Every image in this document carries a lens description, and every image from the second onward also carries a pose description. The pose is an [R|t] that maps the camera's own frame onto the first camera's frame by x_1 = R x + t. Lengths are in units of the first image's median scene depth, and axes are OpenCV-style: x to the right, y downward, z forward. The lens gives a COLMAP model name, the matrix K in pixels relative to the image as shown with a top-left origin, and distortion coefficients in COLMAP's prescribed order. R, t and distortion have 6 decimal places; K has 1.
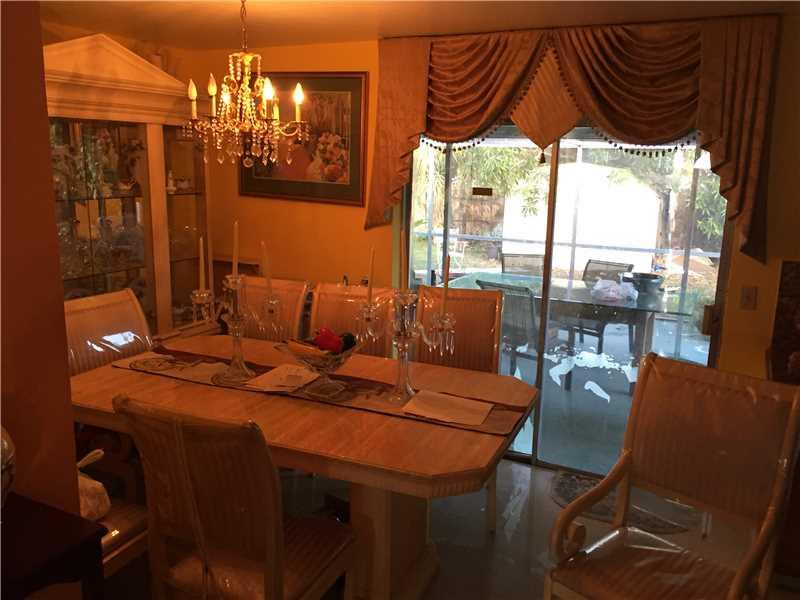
lens RADIAL K [[692.1, 0, 399.7], [0, 692.1, 296.4], [0, 0, 1]] dist [0.077345, -0.096949]
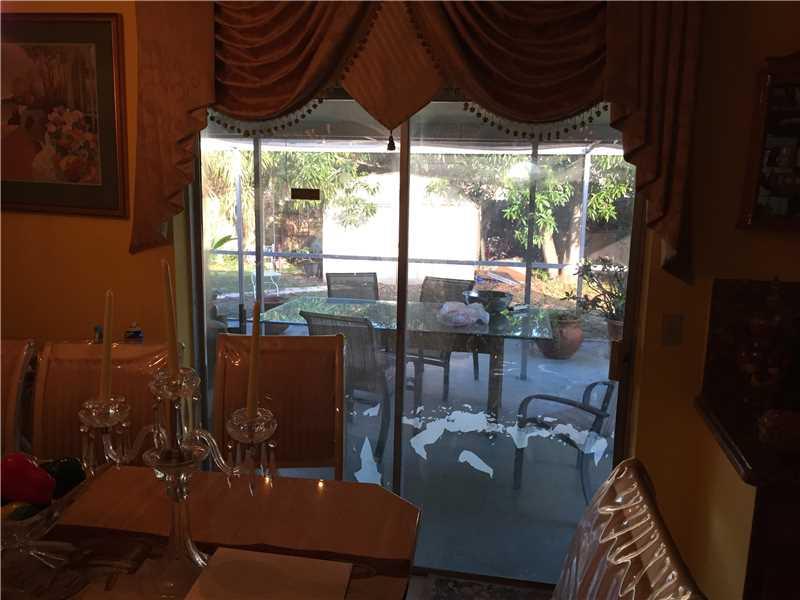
lens RADIAL K [[692.1, 0, 399.7], [0, 692.1, 296.4], [0, 0, 1]] dist [0.077345, -0.096949]
pose [[0.965121, -0.048522, 0.257269, 0.026250], [0.053847, 0.998455, -0.013688, -0.033839], [-0.256208, 0.027064, 0.966243, 0.308114]]
